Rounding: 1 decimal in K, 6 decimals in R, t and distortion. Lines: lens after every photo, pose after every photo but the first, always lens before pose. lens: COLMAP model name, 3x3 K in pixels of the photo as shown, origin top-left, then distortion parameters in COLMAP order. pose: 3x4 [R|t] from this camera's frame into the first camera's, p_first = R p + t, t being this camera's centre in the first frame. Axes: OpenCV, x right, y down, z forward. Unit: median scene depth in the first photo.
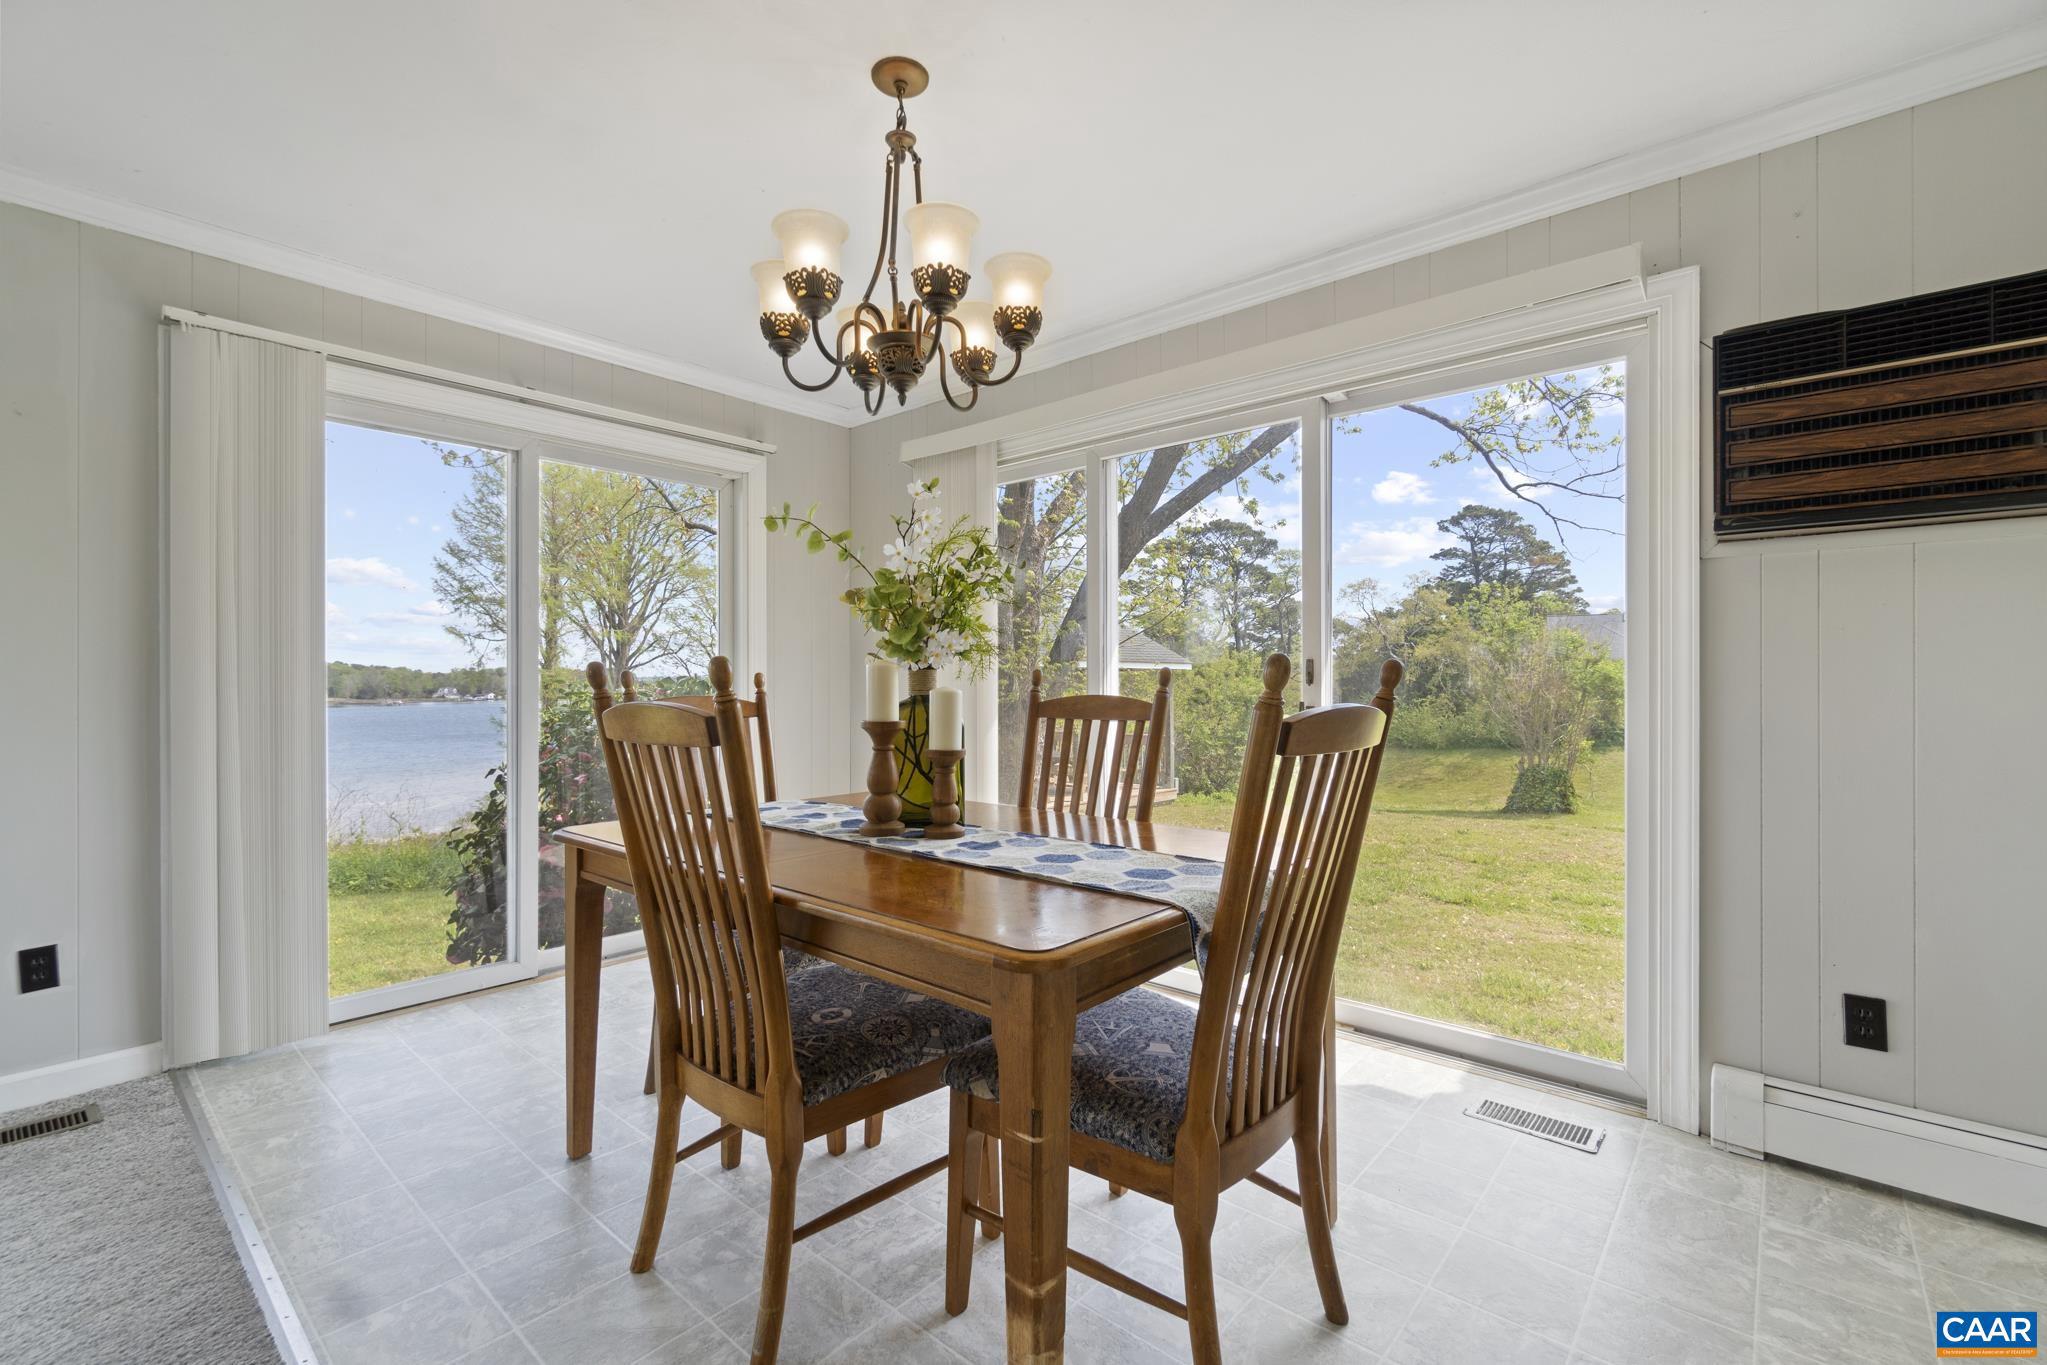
lens RADIAL K [[880.2, 0, 1023.5], [0, 880.2, 682.5], [0, 0, 1]] dist [-0.001375, 0.000118]
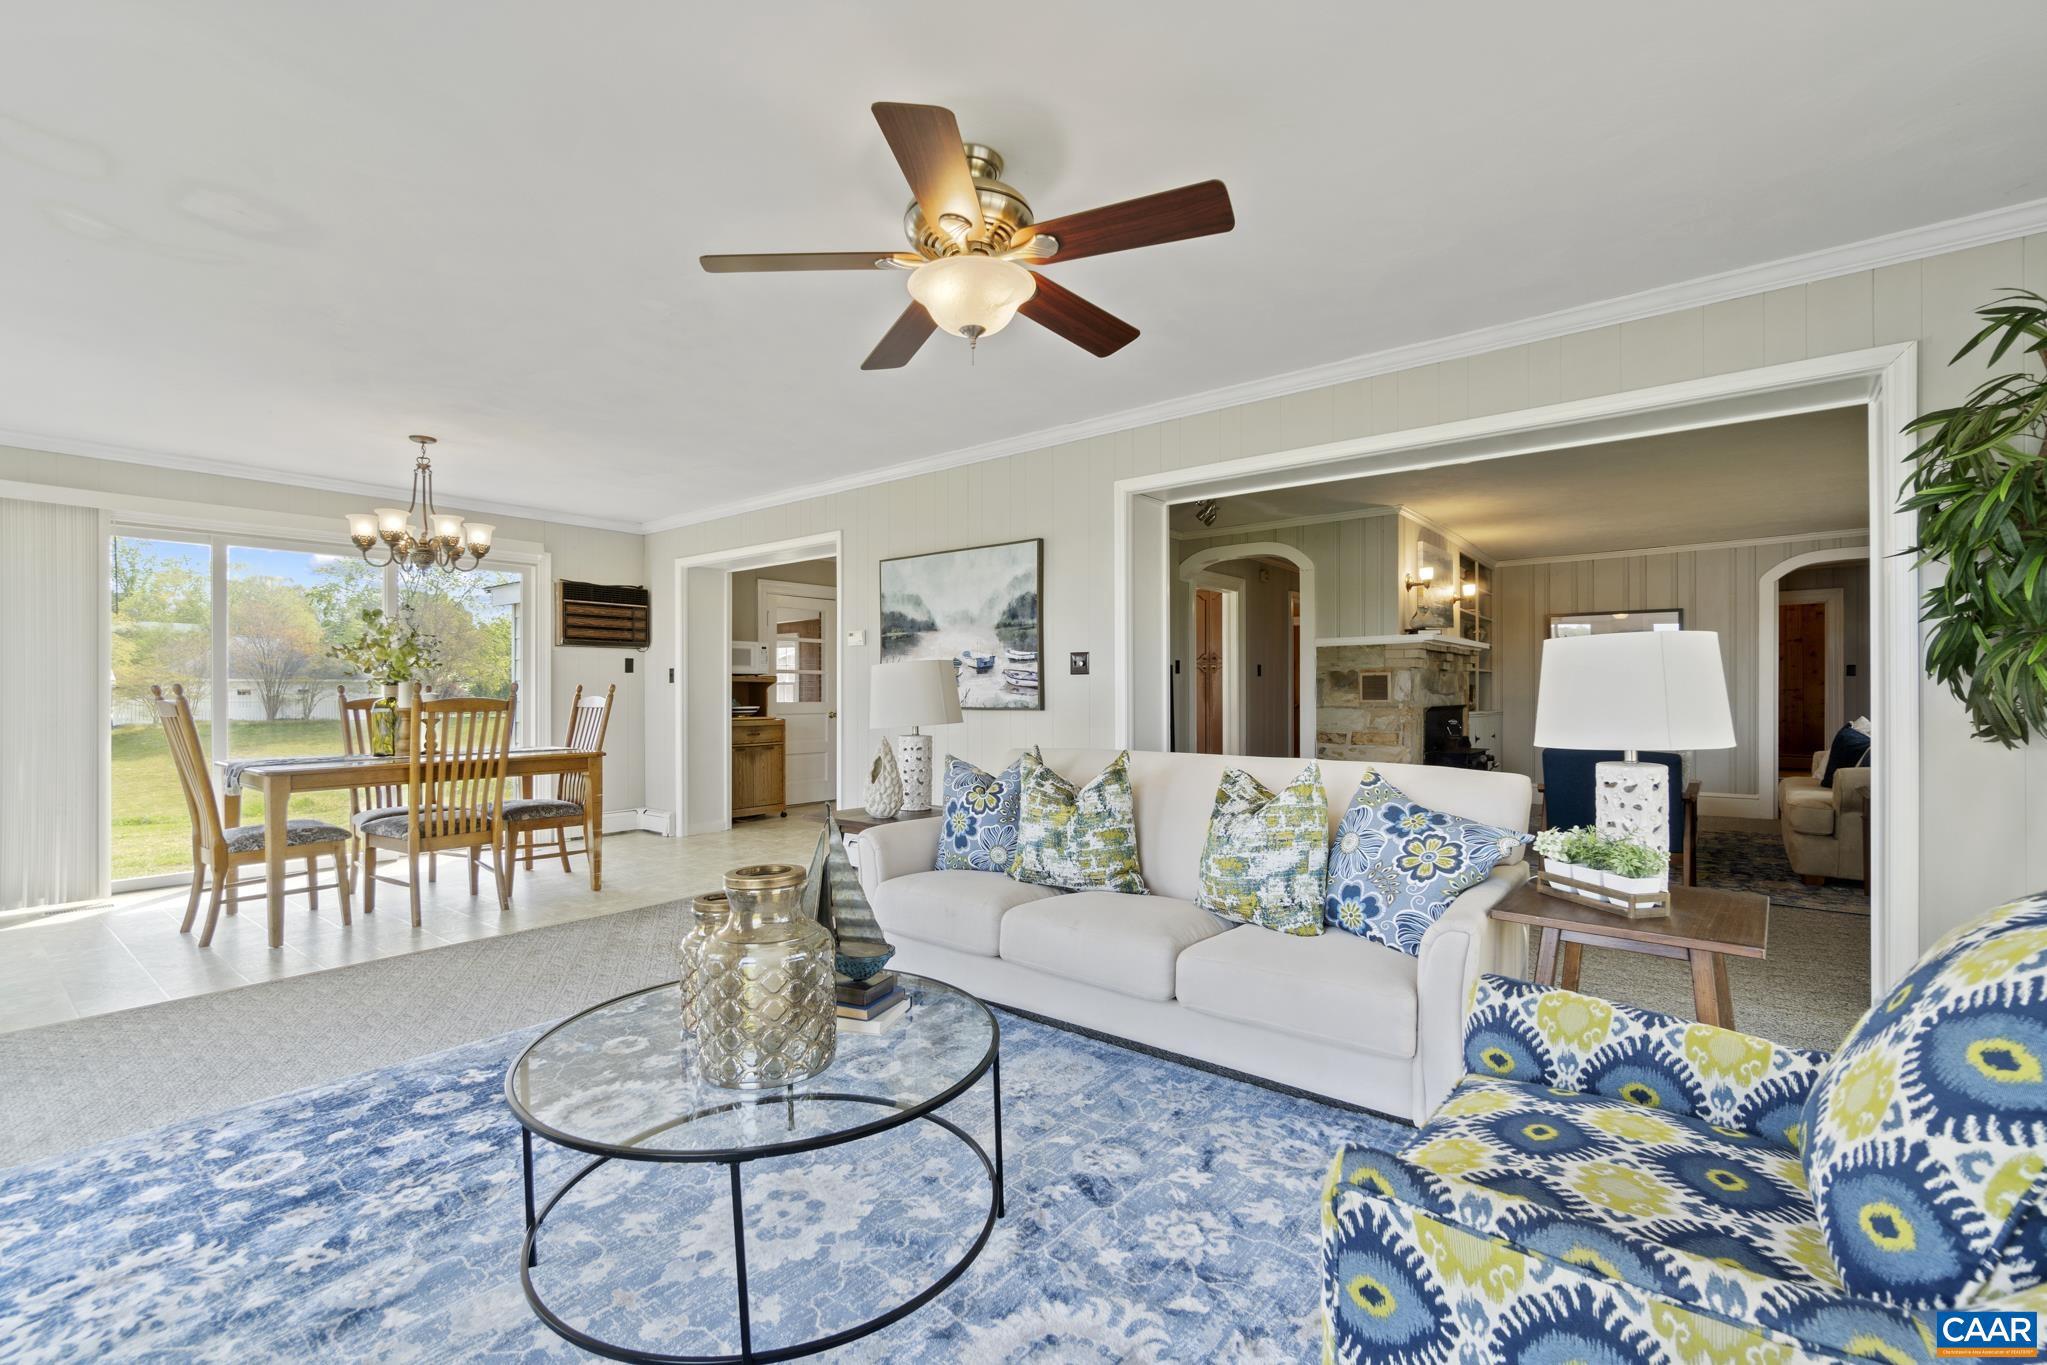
lens RADIAL K [[892.9, 0, 1017.2], [0, 892.9, 682.8], [0, 0, 1]] dist [-0.002654, 0.000064]
pose [[-0.051468, 0.010160, 0.998623, -0.107592], [0.005879, 0.999934, -0.009870, 0.000399], [-0.998657, 0.005363, -0.051524, -0.019860]]
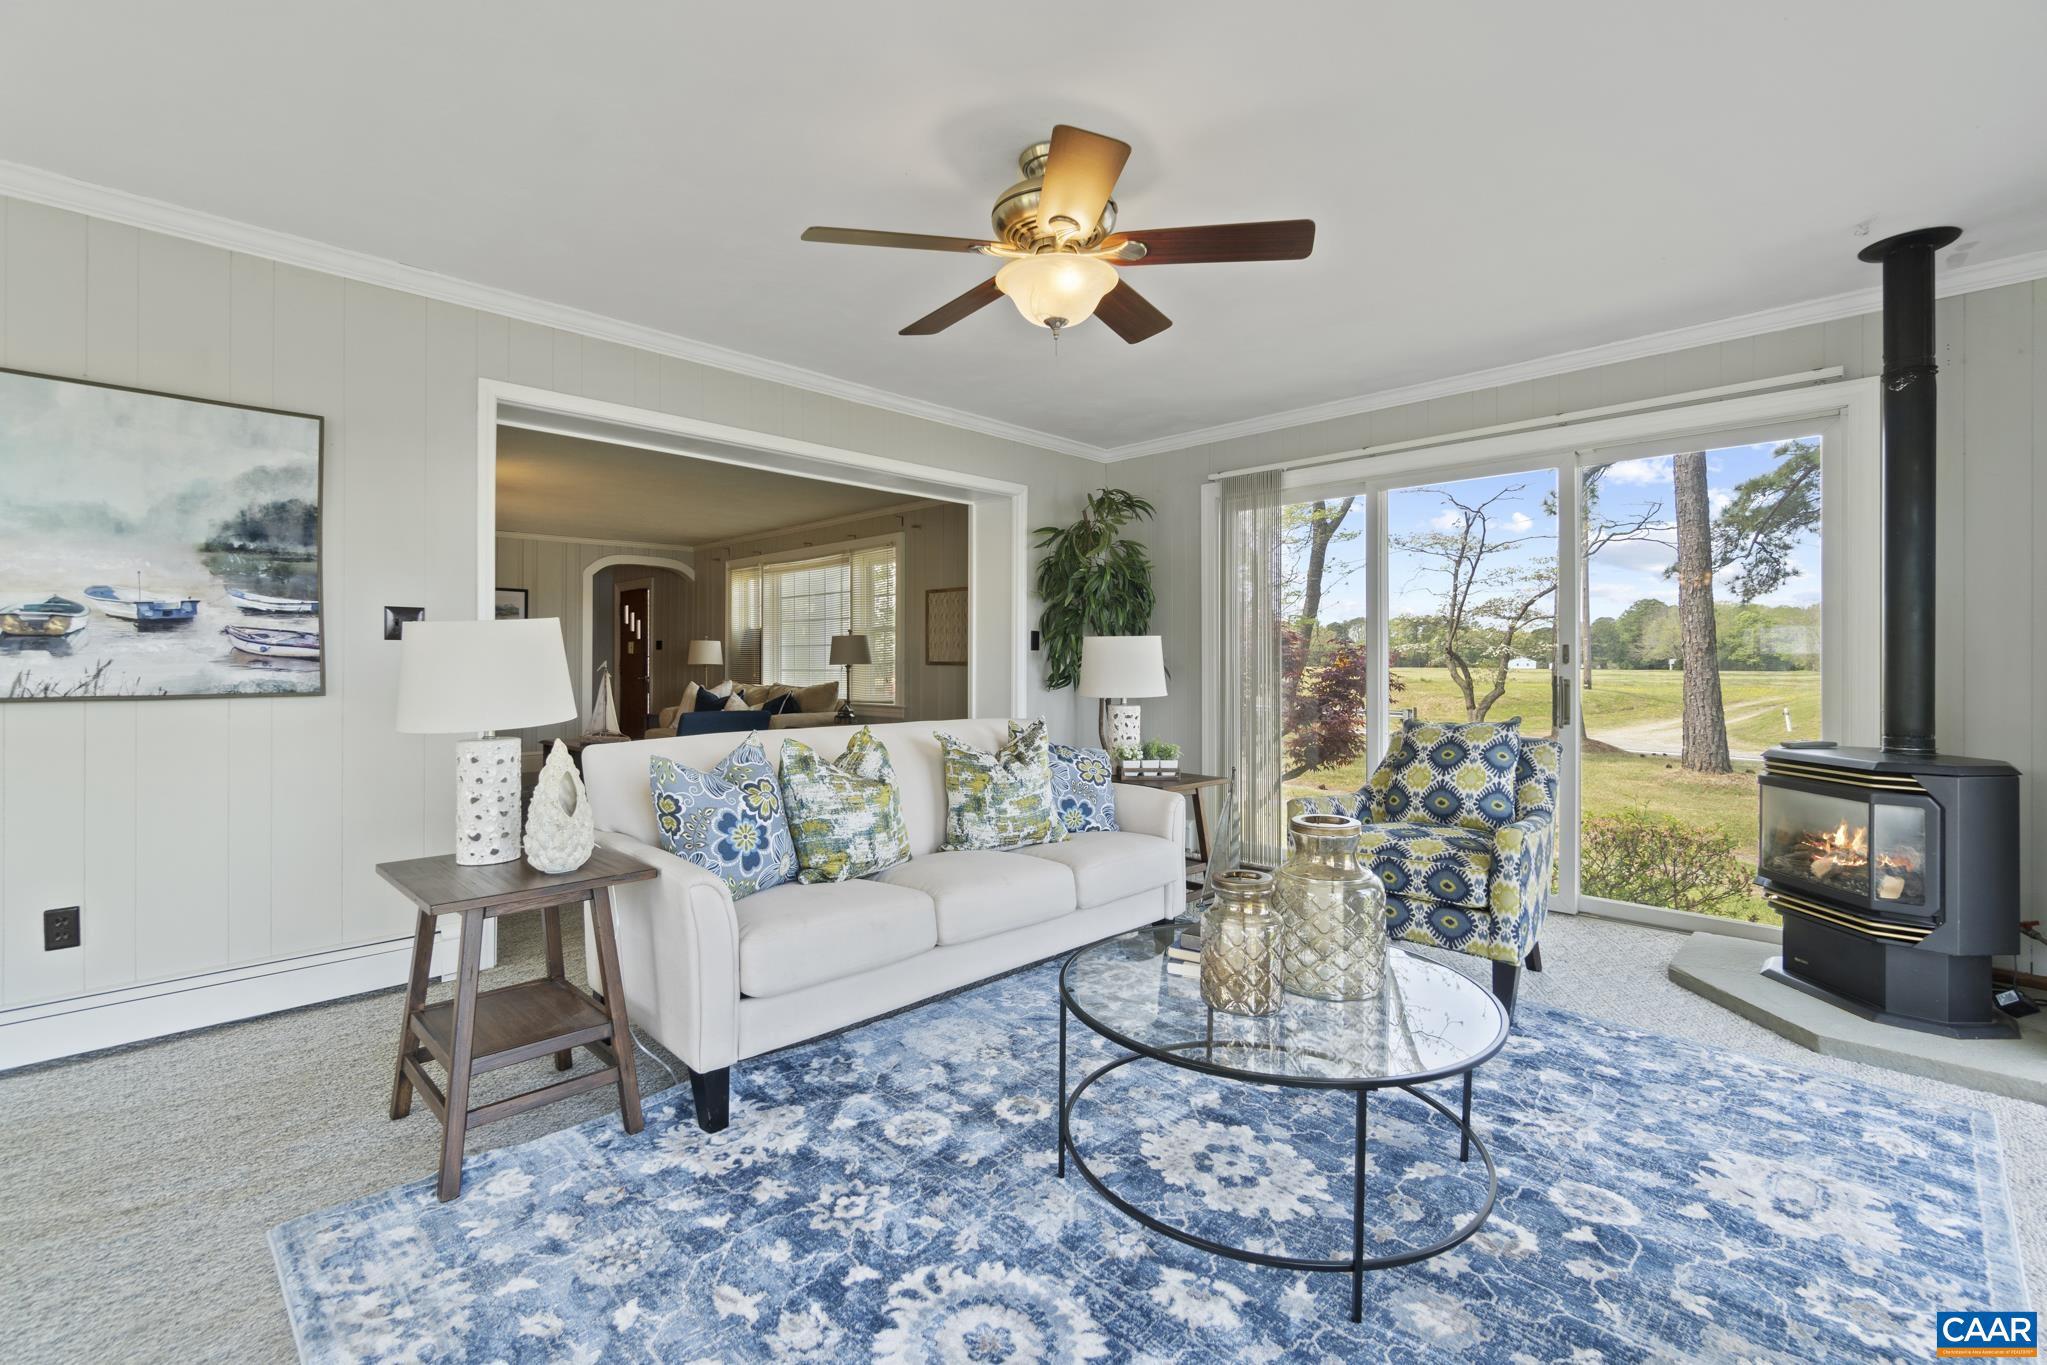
lens RADIAL K [[896.2, 0, 1014.5], [0, 896.2, 661.1], [0, 0, 1]] dist [-0.003449, -0.000069]
pose [[-0.998164, -0.001503, 0.060552, -0.061559], [-0.001371, 0.999997, 0.002224, -0.000081], [-0.060555, 0.002137, -0.998163, 0.028983]]
